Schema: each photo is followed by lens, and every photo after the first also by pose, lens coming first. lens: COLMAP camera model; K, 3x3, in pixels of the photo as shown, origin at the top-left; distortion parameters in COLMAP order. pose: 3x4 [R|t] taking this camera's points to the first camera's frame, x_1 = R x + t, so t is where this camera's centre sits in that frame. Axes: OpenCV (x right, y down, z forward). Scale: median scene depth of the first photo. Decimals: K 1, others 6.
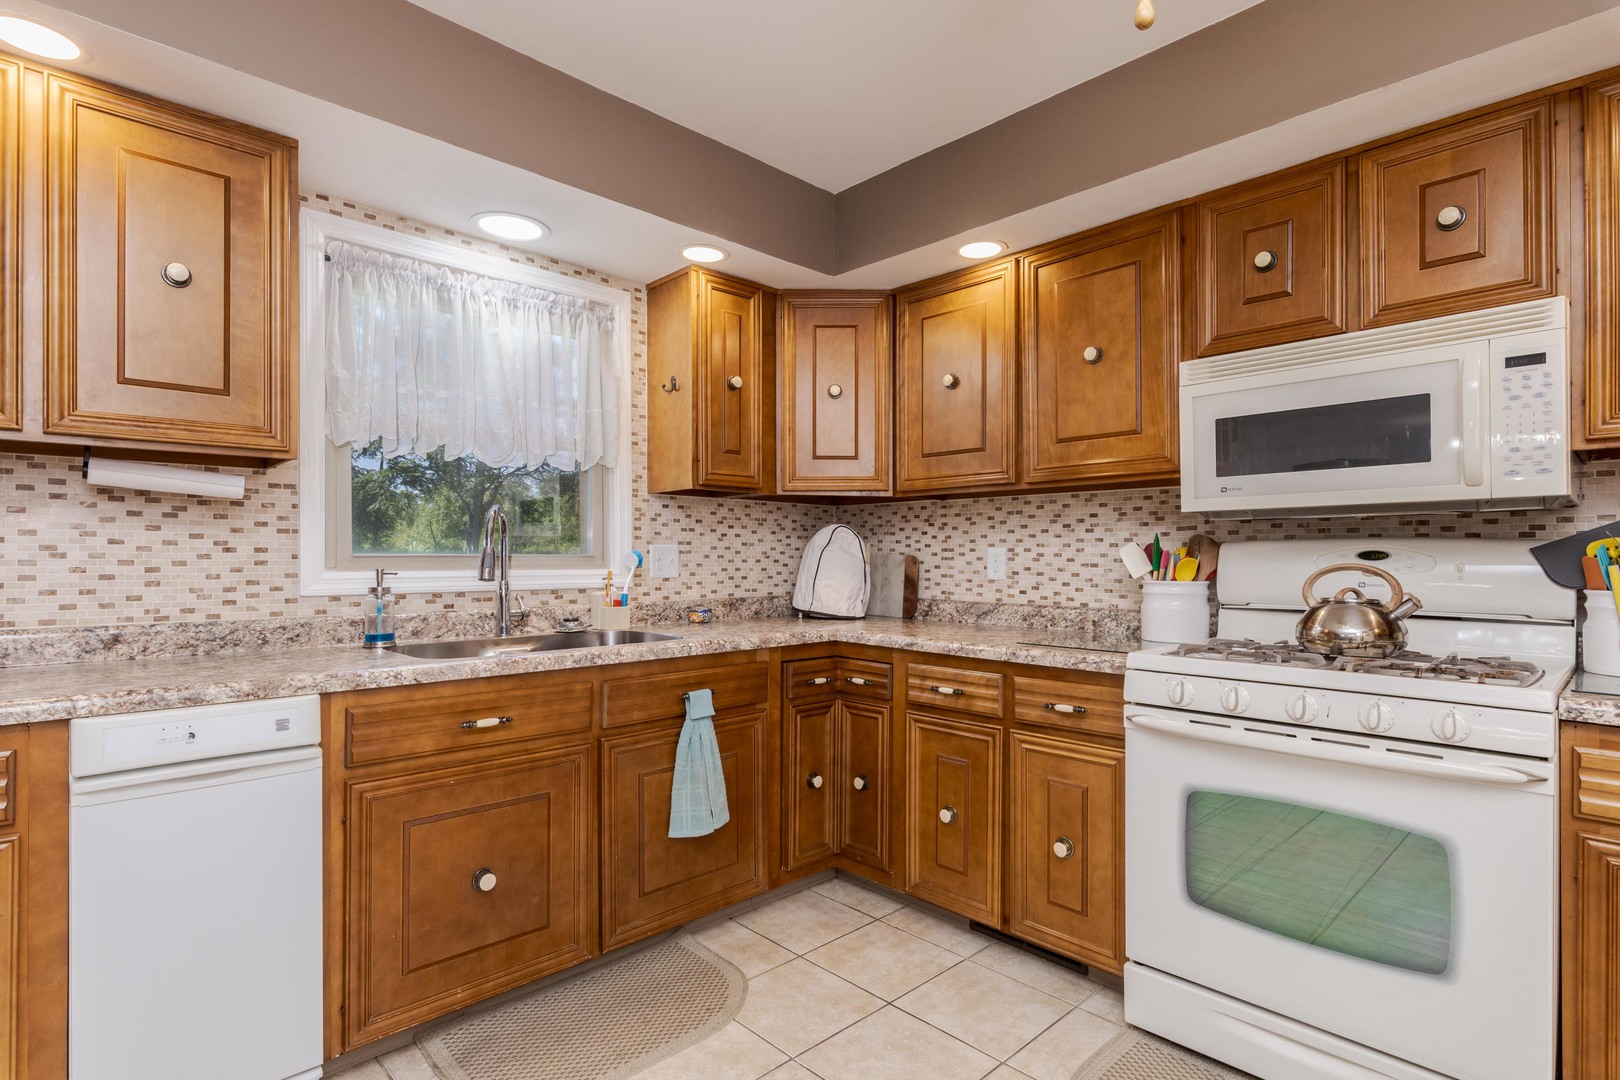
lens RADIAL K [[829.9, 0, 789.2], [0, 829.9, 554.6], [0, 0, 1]] dist [-0.002526, 0.001364]
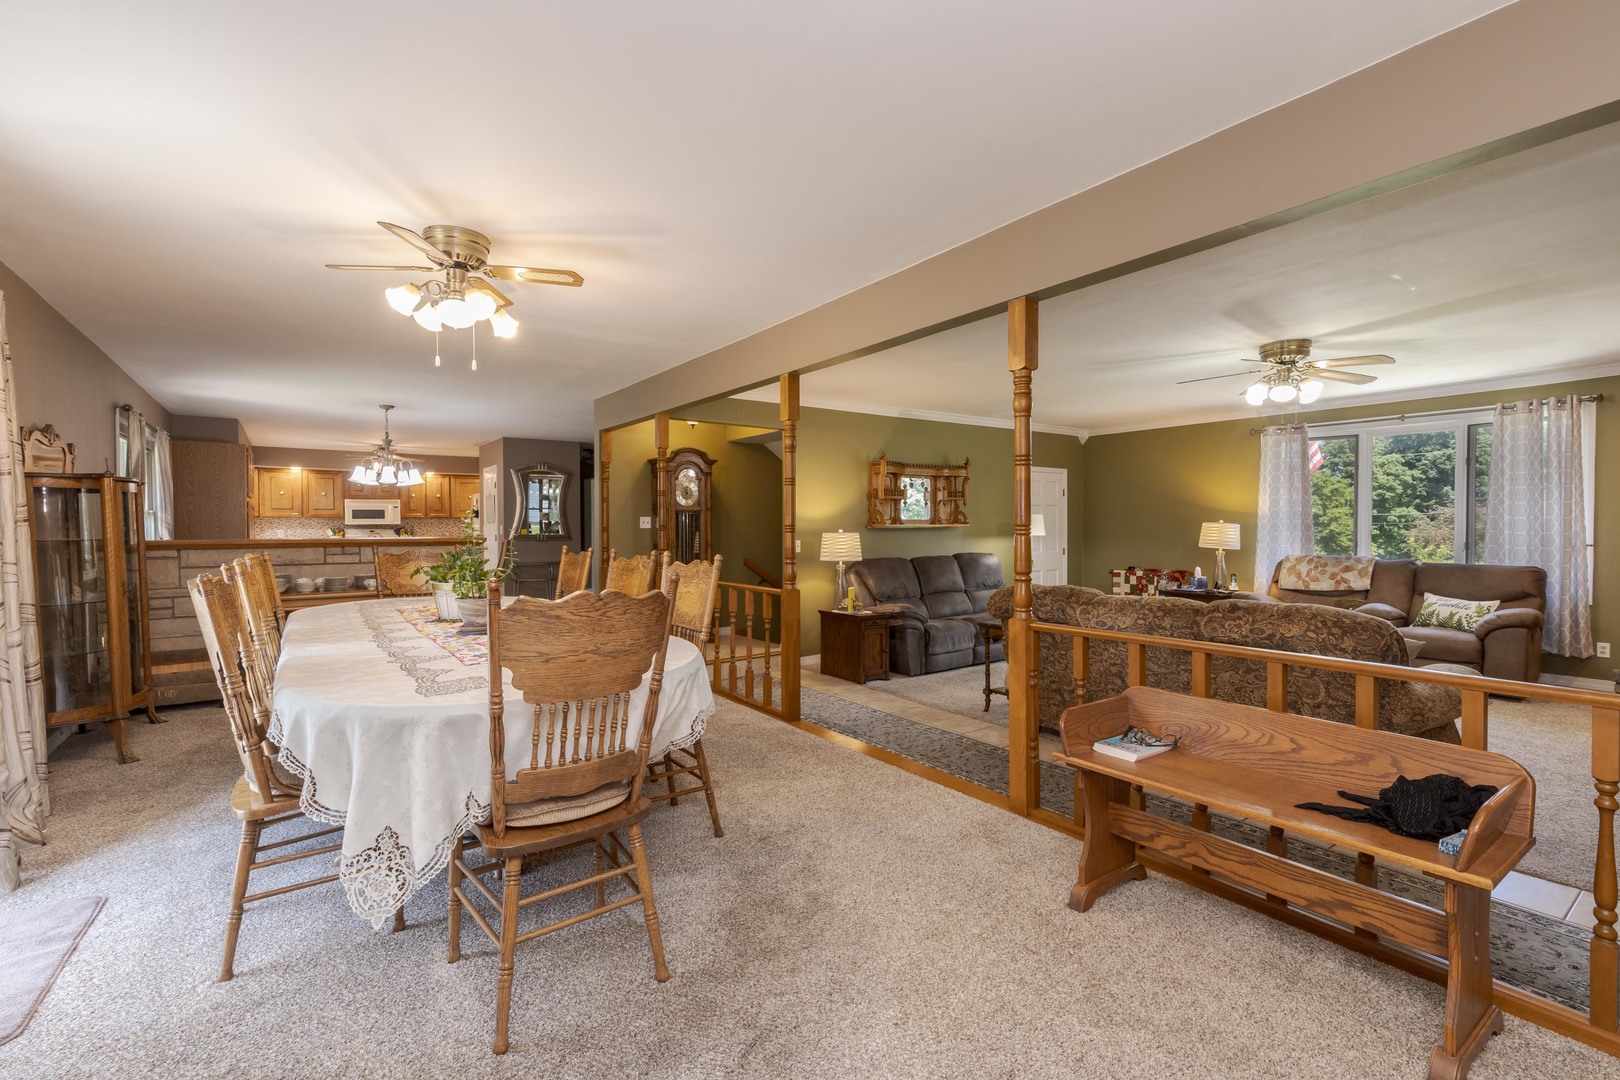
lens RADIAL K [[706.5, 0, 827.0], [0, 706.5, 530.0], [0, 0, 1]] dist [0.001473, 0.000192]
pose [[0.131371, -0.003038, 0.991329, -3.905050], [0.000345, 0.999995, 0.003018, -0.019969], [-0.991333, -0.000054, 0.131372, -2.952017]]
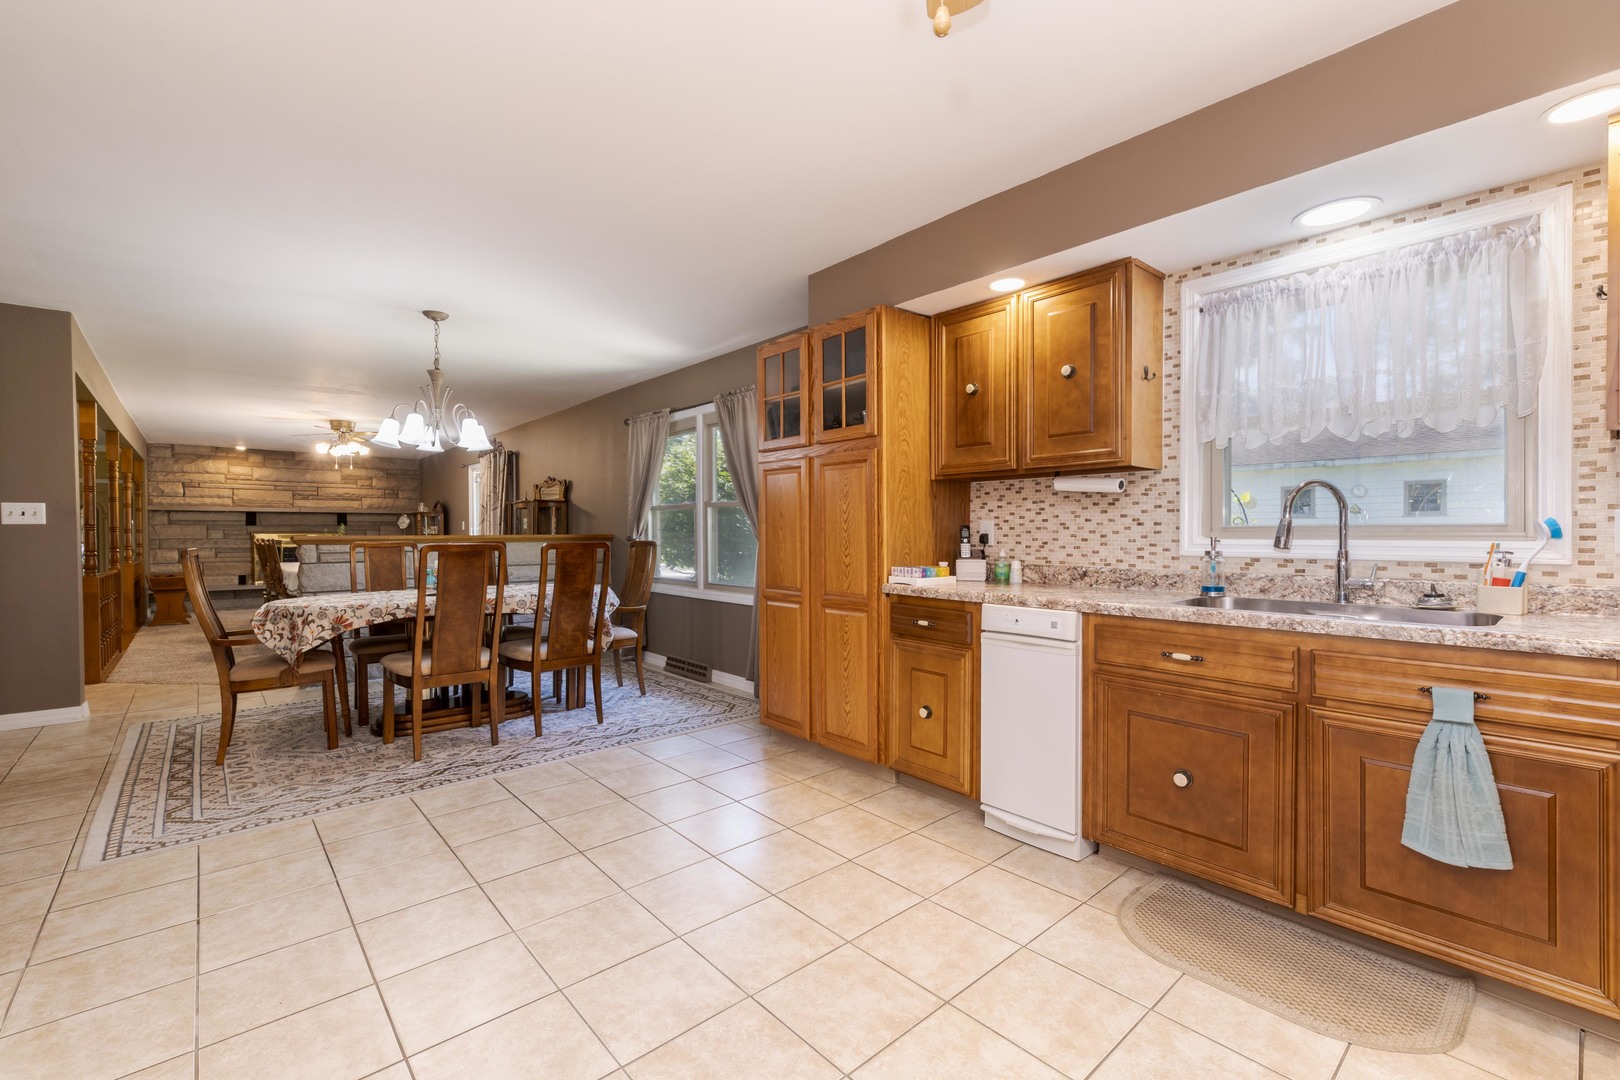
lens RADIAL K [[706.5, 0, 826.6], [0, 706.5, 539.3], [0, 0, 1]] dist [0.001473, 0.000192]
pose [[-0.047733, 0.012308, -0.998784, 0.633861], [0.006976, 0.999904, 0.011989, 0.003076], [0.998836, -0.006395, -0.047814, 0.423323]]
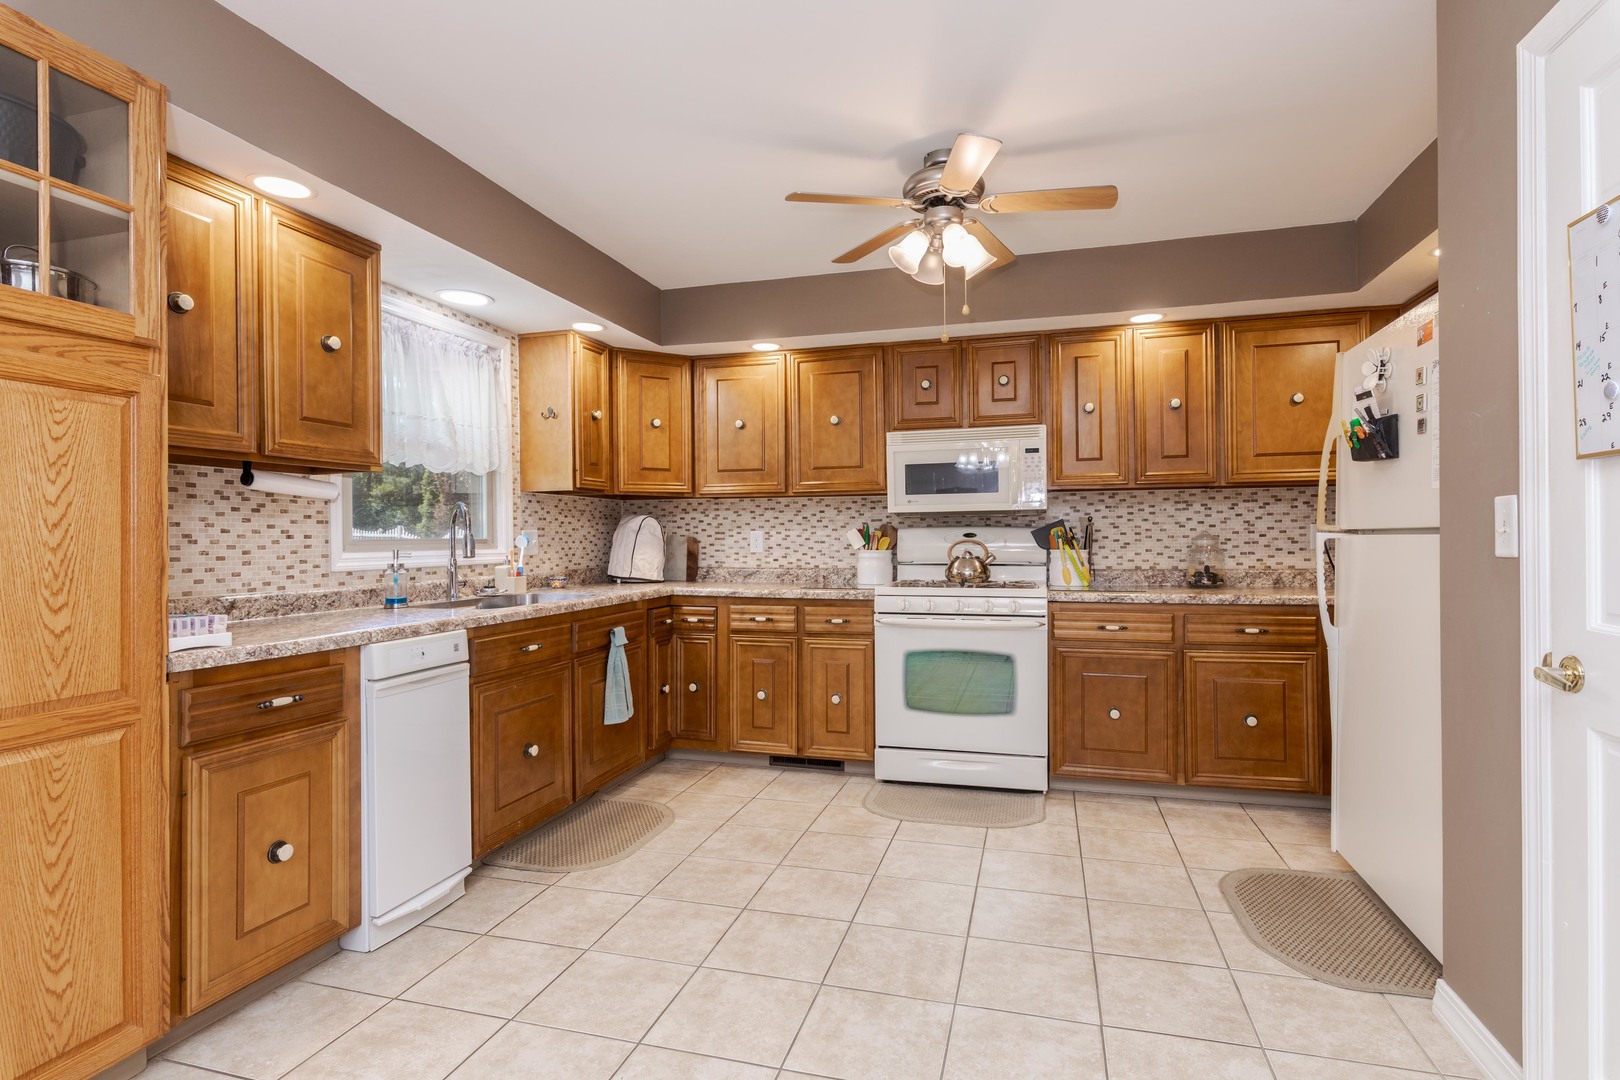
lens RADIAL K [[829.9, 0, 793.5], [0, 829.9, 532.1], [0, 0, 1]] dist [-0.002526, 0.001364]
pose [[0.872751, -0.004908, 0.488141, -0.579620], [0.006916, 0.999973, -0.002311, -0.004257], [-0.488117, 0.005393, 0.872762, -0.488267]]
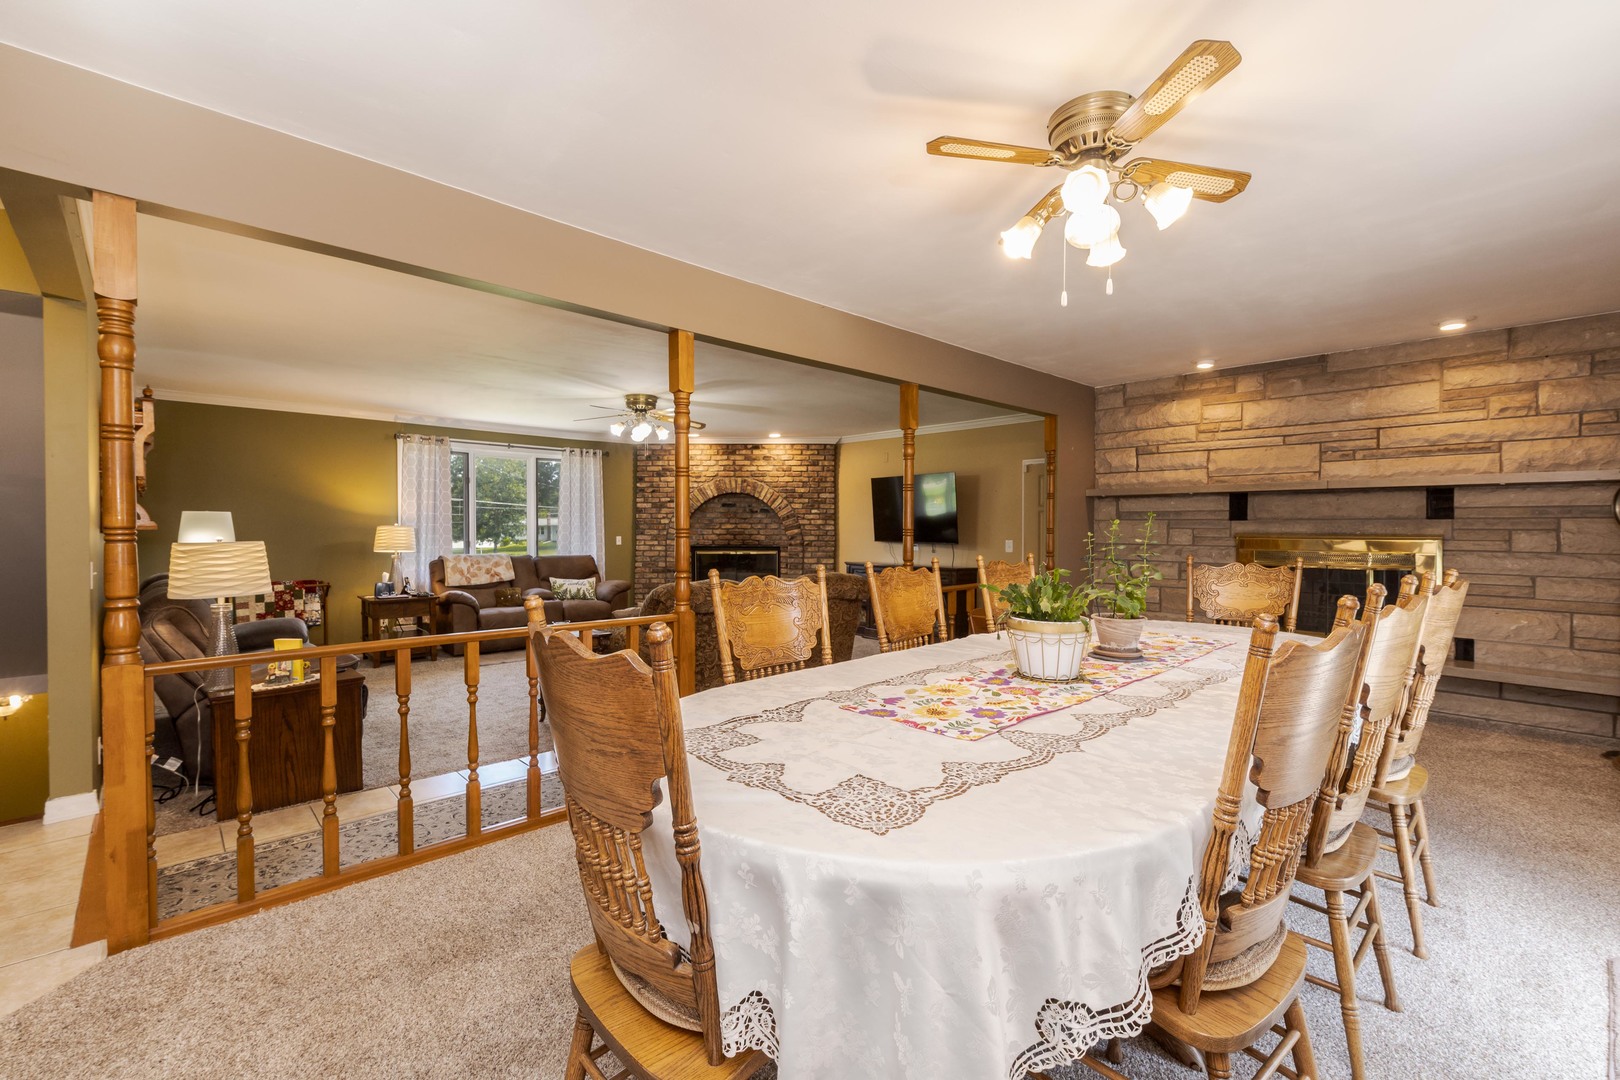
lens RADIAL K [[706.5, 0, 794.2], [0, 706.5, 547.3], [0, 0, 1]] dist [0.001473, 0.000192]
pose [[-0.999232, 0.000750, 0.039184, -2.413235], [0.001852, 0.999604, 0.028096, -0.036853], [-0.039147, 0.028147, -0.998837, -1.157509]]
